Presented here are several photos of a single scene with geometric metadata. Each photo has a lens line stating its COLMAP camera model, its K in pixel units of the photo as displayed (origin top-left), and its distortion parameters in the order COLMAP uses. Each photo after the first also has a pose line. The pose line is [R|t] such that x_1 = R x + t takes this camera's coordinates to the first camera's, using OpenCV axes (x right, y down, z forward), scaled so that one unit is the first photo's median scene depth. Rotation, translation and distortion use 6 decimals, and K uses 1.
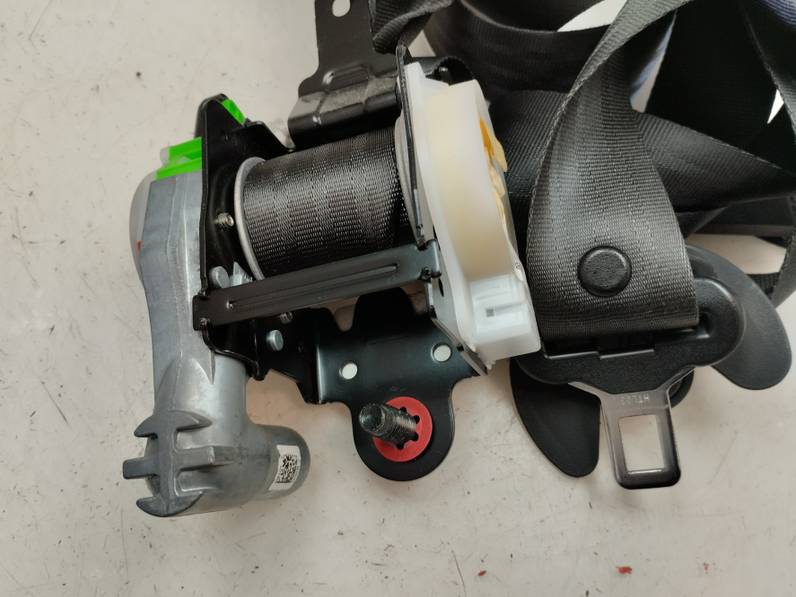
lens RADIAL K [[669.4, 0, 398.0], [0, 669.4, 298.5], [0, 0, 1]] dist [0.081402, -0.115186]
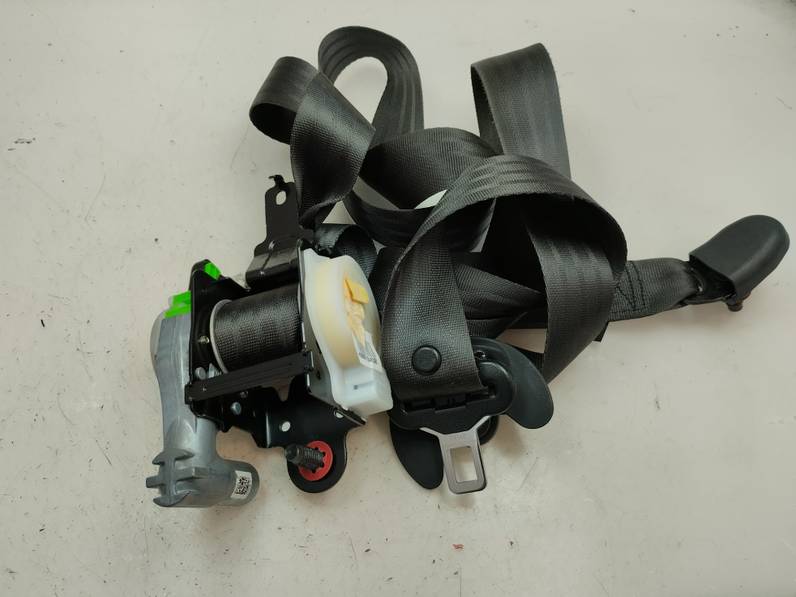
lens RADIAL K [[675.0, 0, 398.0], [0, 675.0, 298.5], [0, 0, 1]] dist [0.056424, 0.000203]
pose [[0.998863, -0.039770, -0.026289, 0.280583], [0.036972, 0.994354, -0.099468, -0.027797], [0.030097, 0.098383, 0.994693, -0.708153]]
